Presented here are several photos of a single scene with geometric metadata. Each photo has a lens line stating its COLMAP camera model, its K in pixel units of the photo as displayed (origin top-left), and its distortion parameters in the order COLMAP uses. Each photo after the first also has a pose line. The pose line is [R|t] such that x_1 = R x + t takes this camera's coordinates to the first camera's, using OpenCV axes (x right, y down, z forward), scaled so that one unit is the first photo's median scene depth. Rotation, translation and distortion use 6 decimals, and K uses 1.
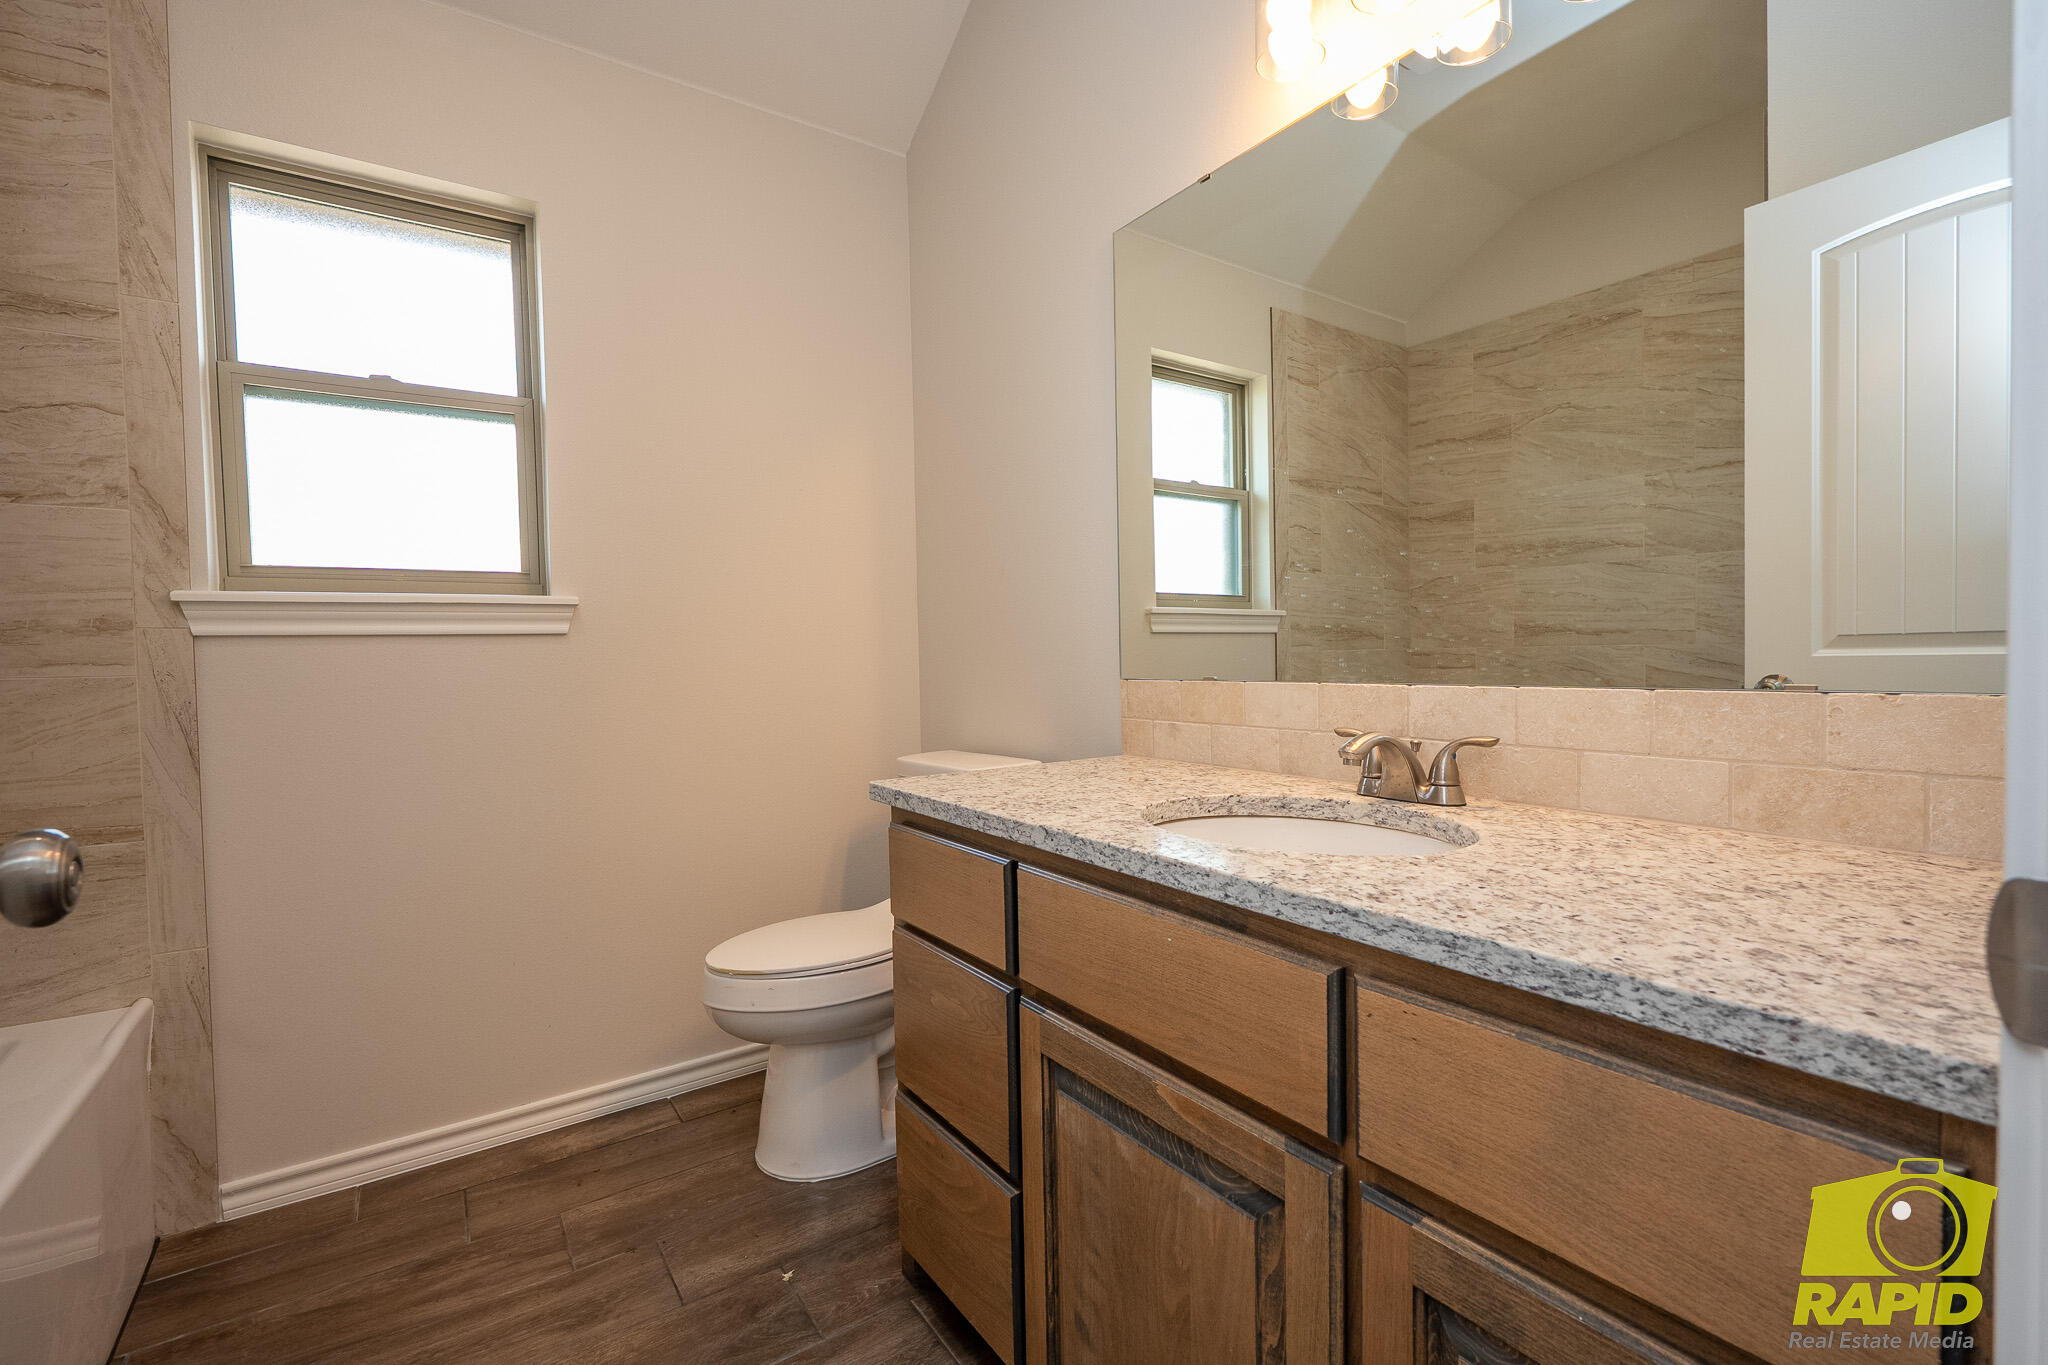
lens RADIAL K [[906.3, 0, 1026.7], [0, 906.3, 666.5], [0, 0, 1]] dist [0.001183, 0.000202]
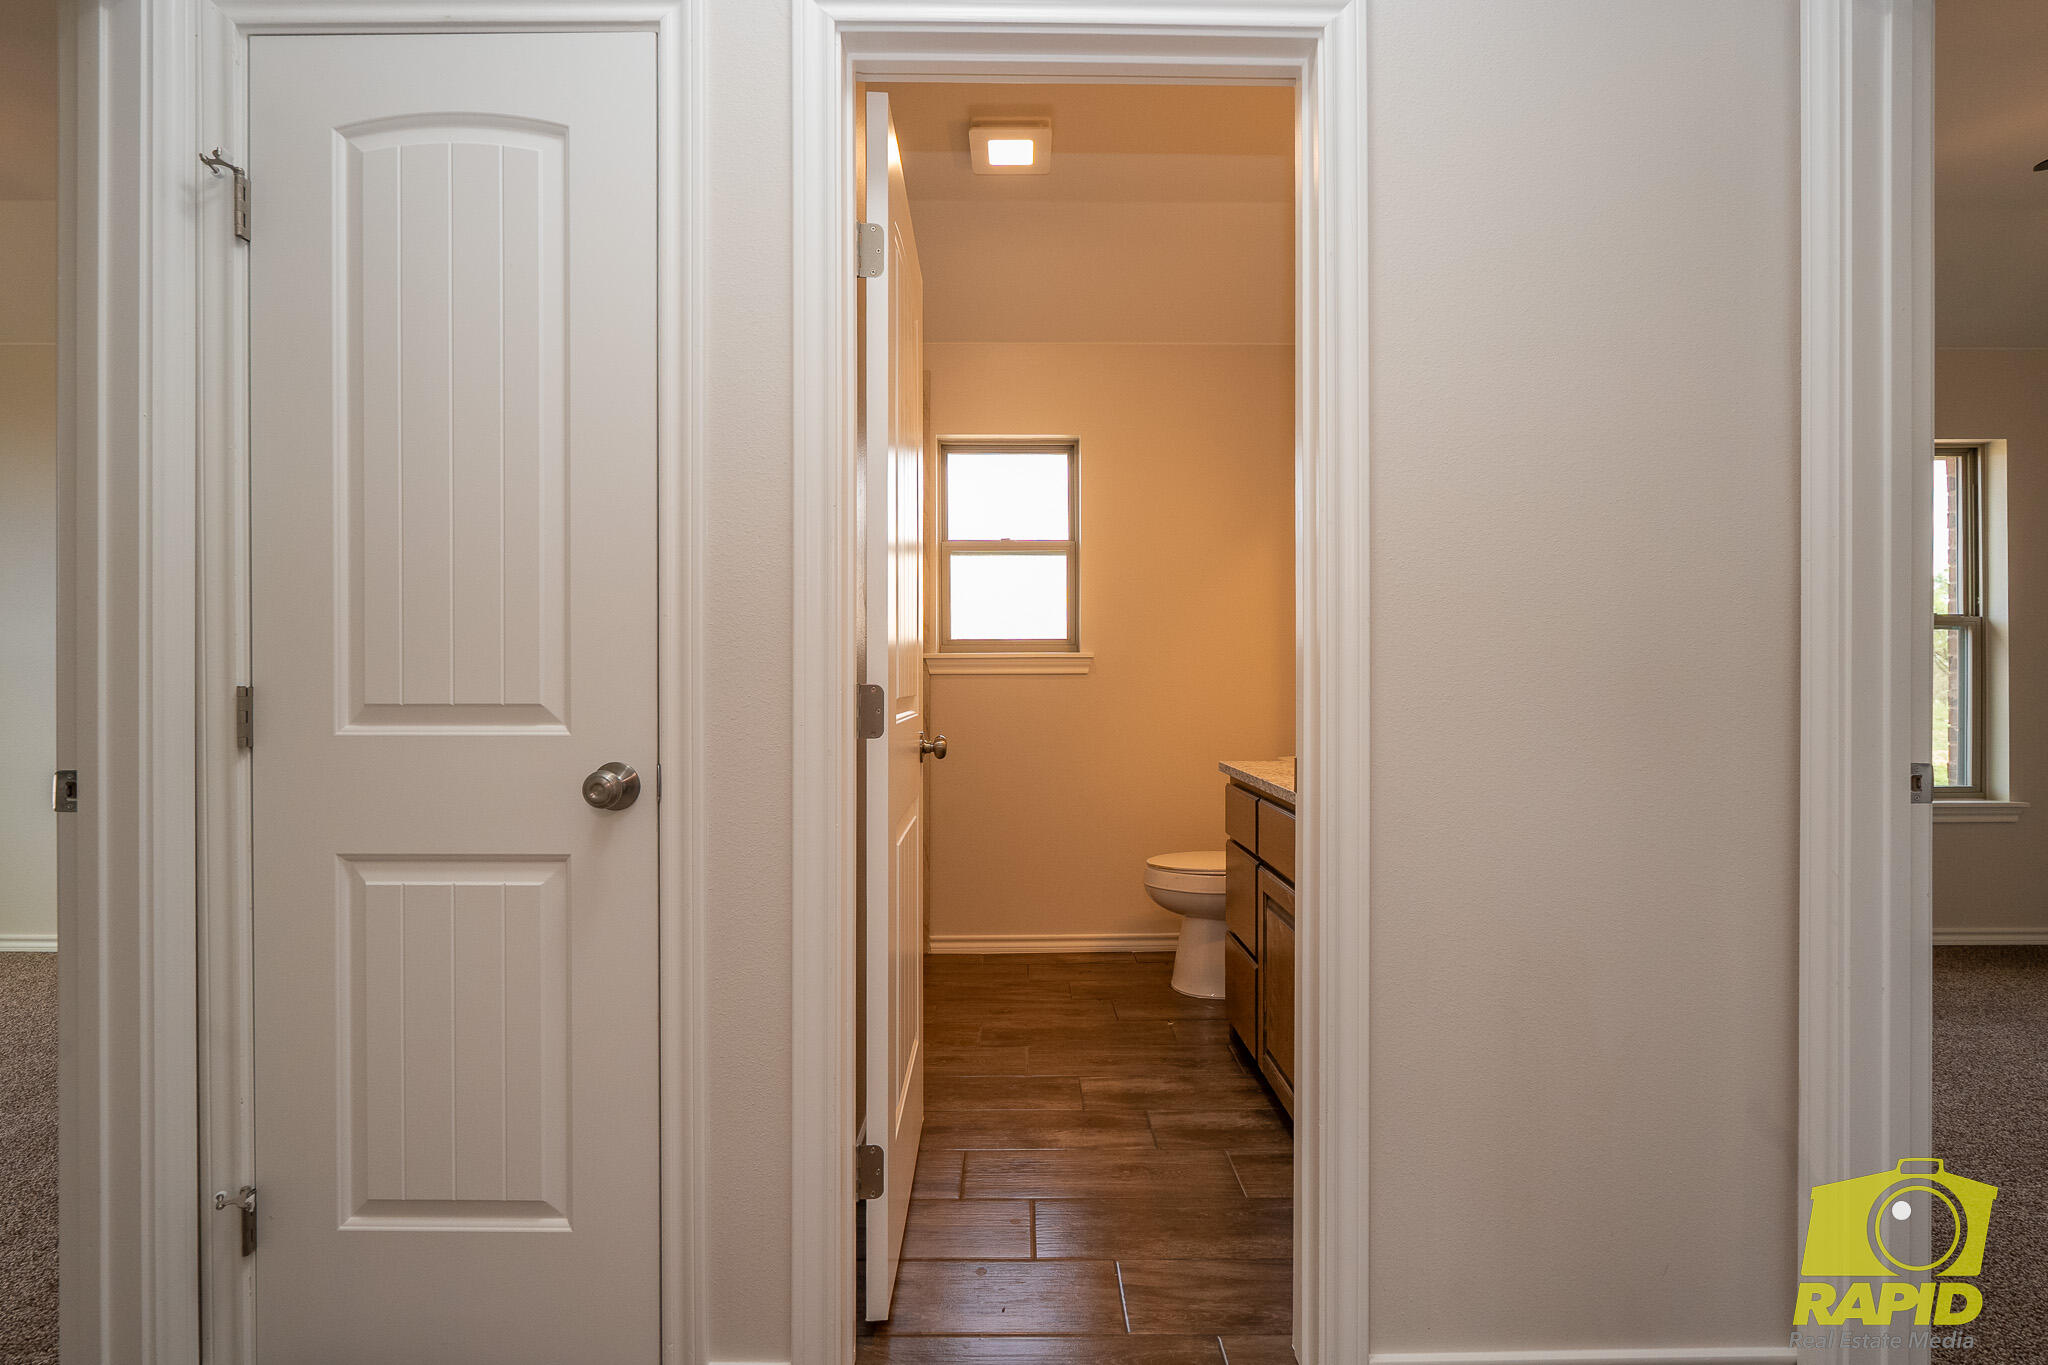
lens RADIAL K [[896.8, 0, 1022.1], [0, 896.8, 683.6], [0, 0, 1]] dist [-0.006666, 0.000329]
pose [[0.830491, 0.023072, -0.556553, 0.429976], [-0.031477, 0.999489, -0.005535, -0.005130], [0.556141, 0.022115, 0.830793, -0.622296]]
